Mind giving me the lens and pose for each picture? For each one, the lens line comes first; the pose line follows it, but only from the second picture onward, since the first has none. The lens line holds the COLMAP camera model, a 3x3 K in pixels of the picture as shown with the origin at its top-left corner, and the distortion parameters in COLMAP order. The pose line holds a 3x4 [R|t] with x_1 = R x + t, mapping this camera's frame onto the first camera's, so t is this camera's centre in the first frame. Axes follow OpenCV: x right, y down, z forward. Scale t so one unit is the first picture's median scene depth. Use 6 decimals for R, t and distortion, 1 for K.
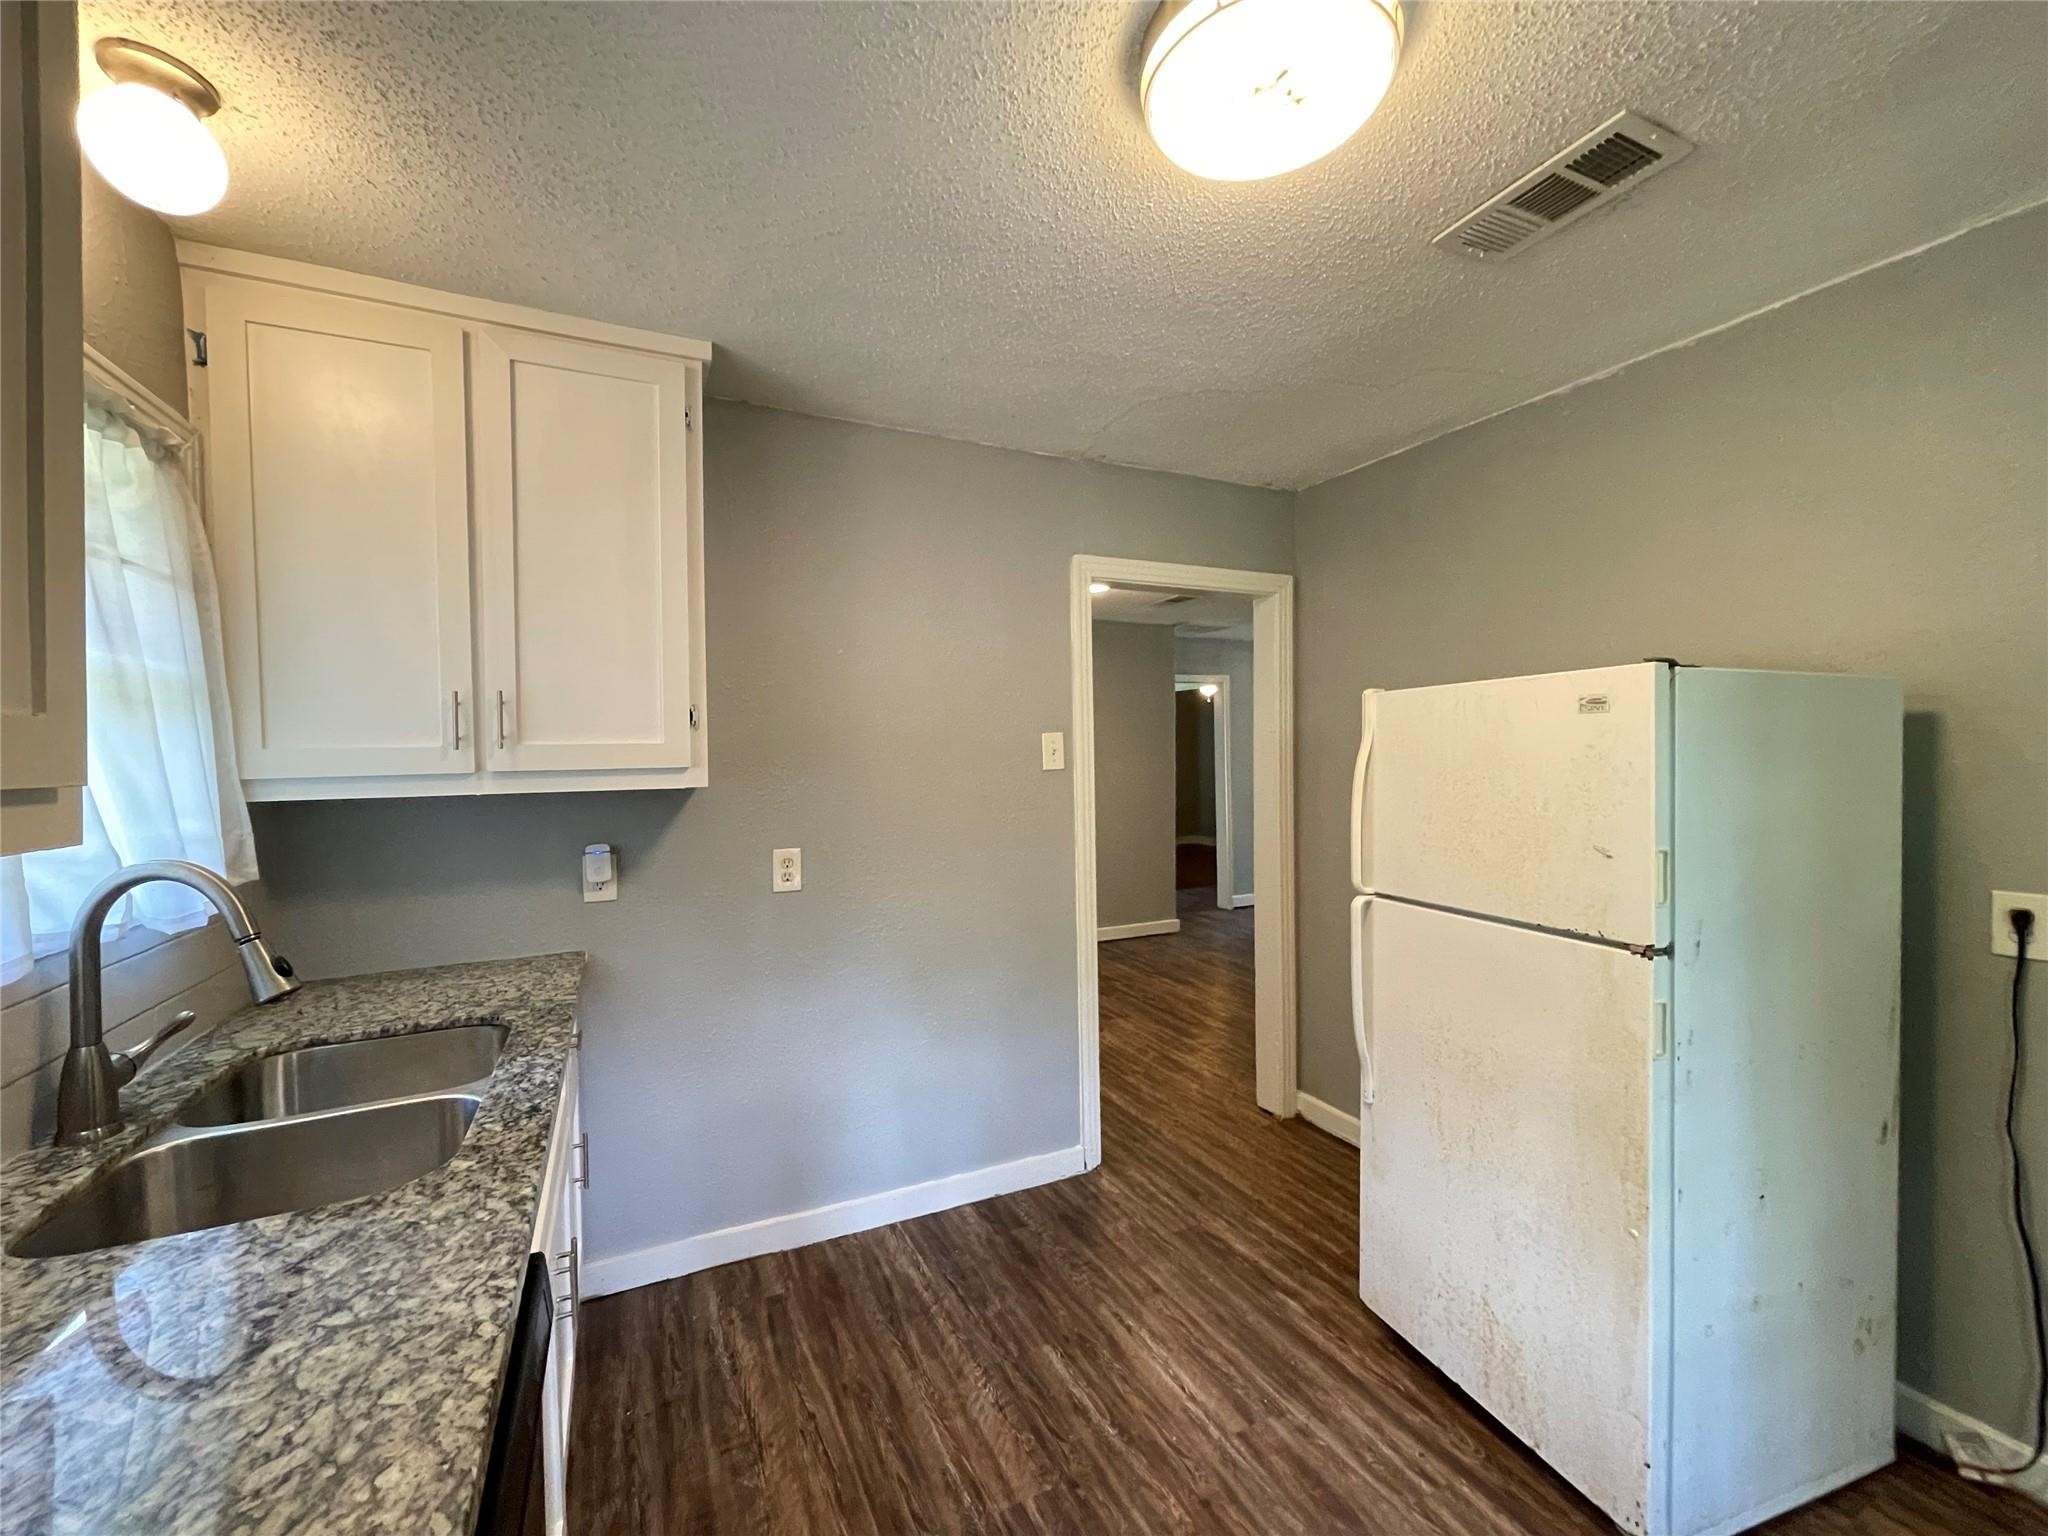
lens RADIAL K [[838.9, 0, 1022.1], [0, 838.9, 766.9], [0, 0, 1]] dist [0.010040, 0.000369]
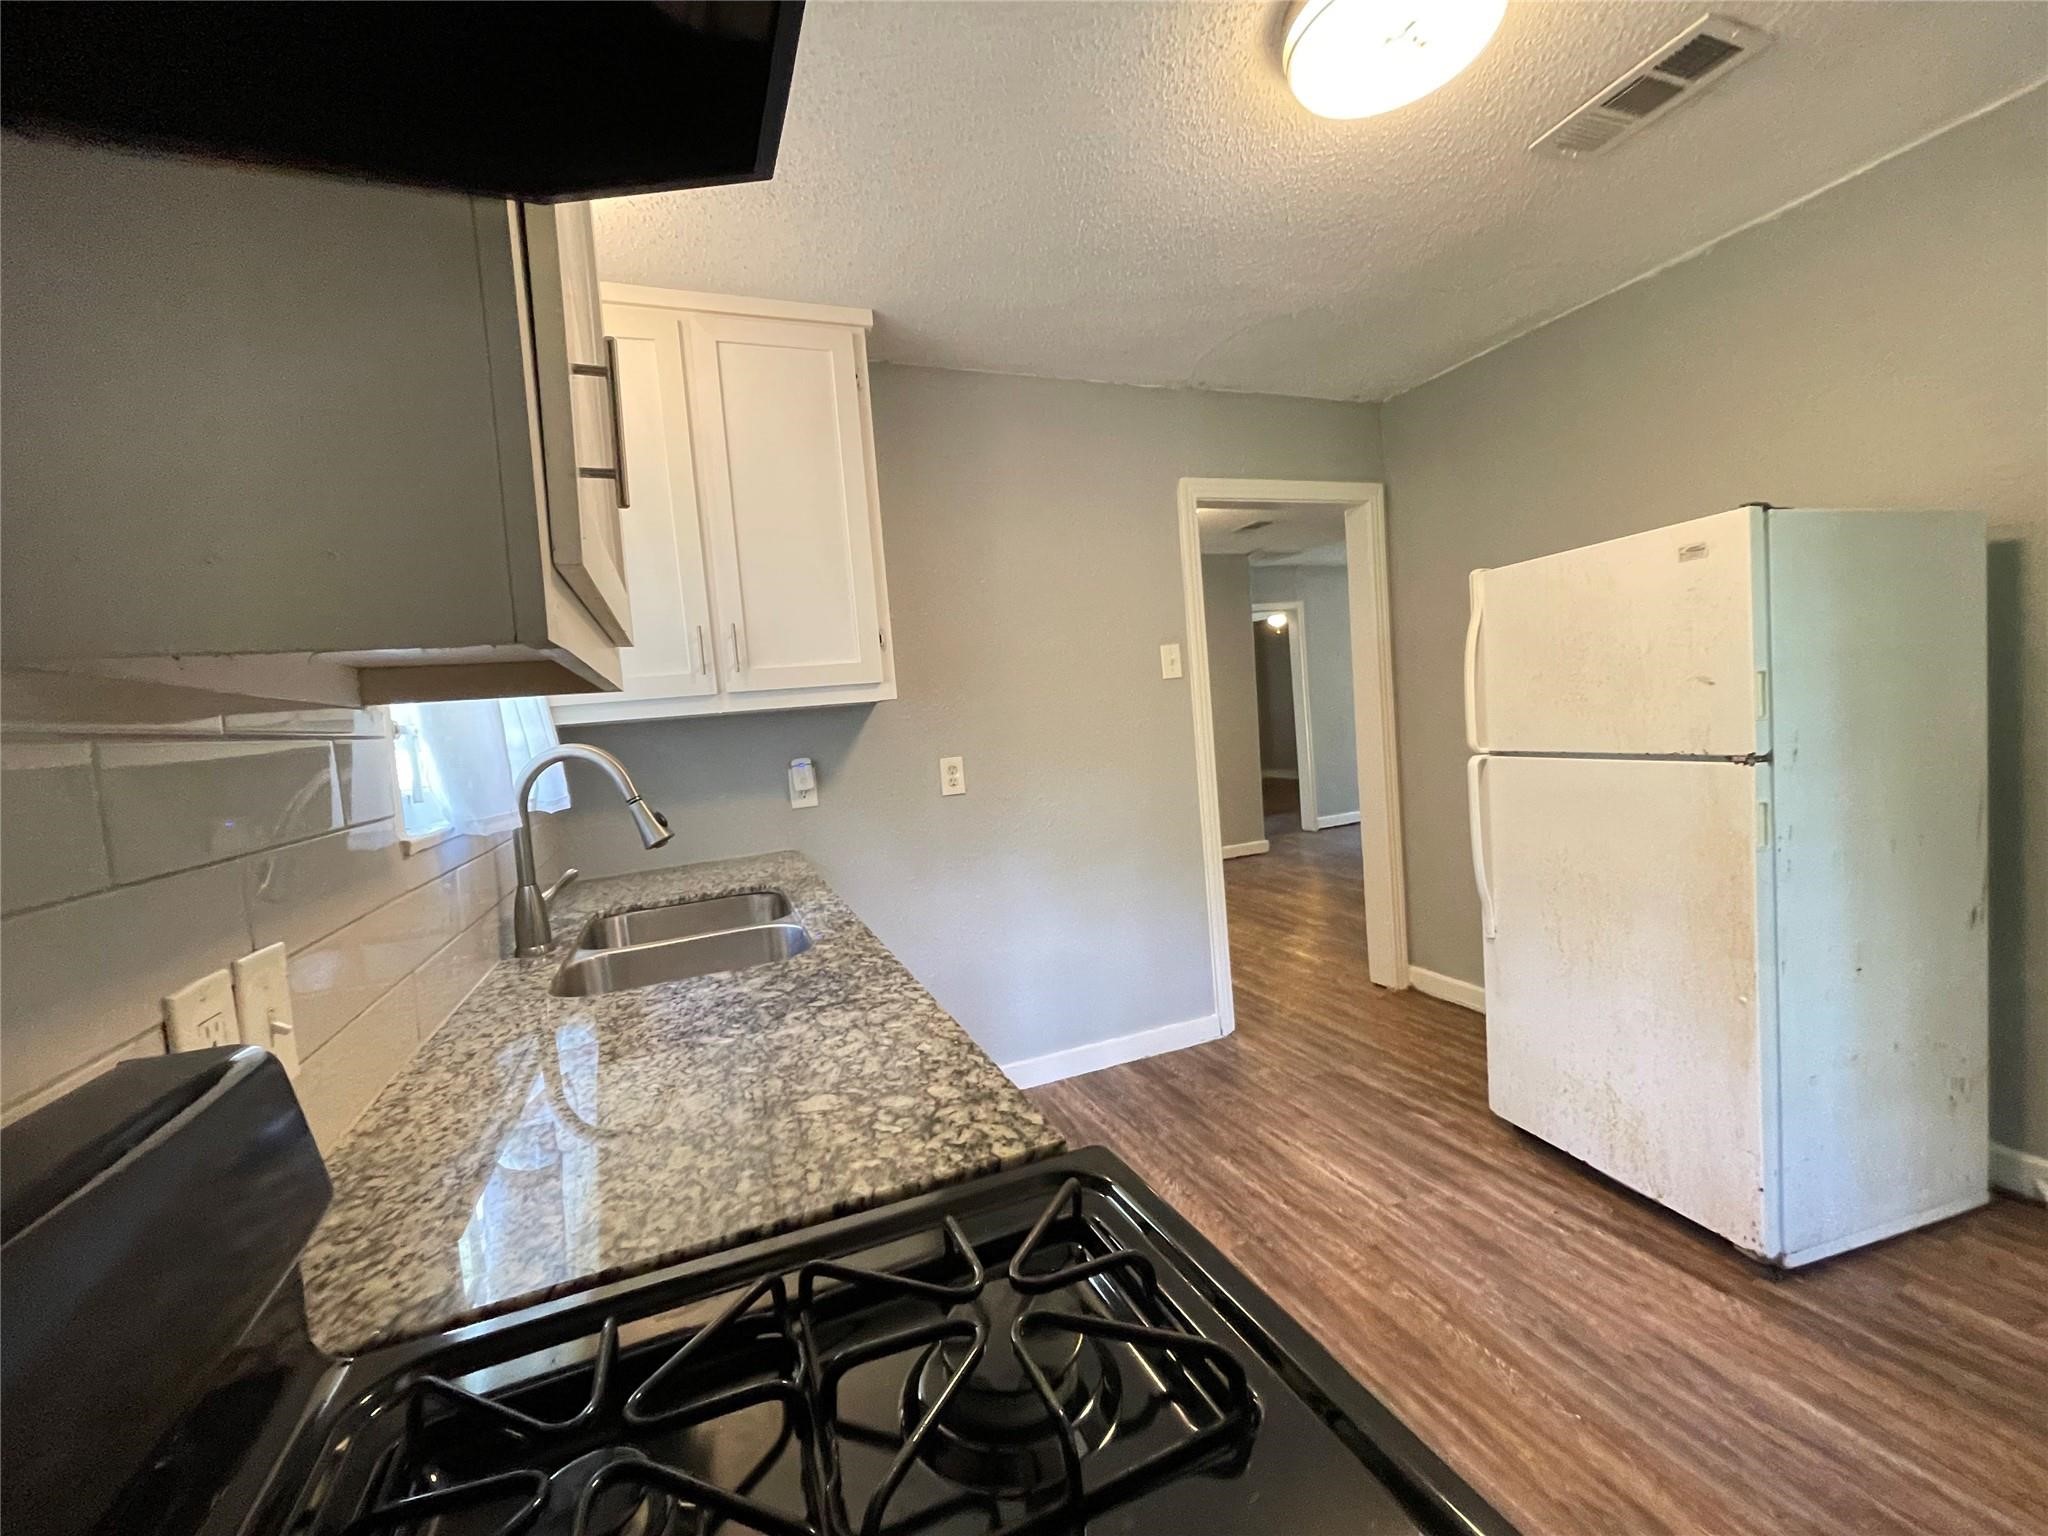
lens RADIAL K [[838.9, 0, 1025.4], [0, 838.9, 767.2], [0, 0, 1]] dist [0.010040, 0.000369]
pose [[0.995802, -0.065542, -0.063888, -0.142956], [0.068487, 0.996634, 0.045049, 0.087664], [0.060720, -0.049235, 0.996940, -0.178076]]
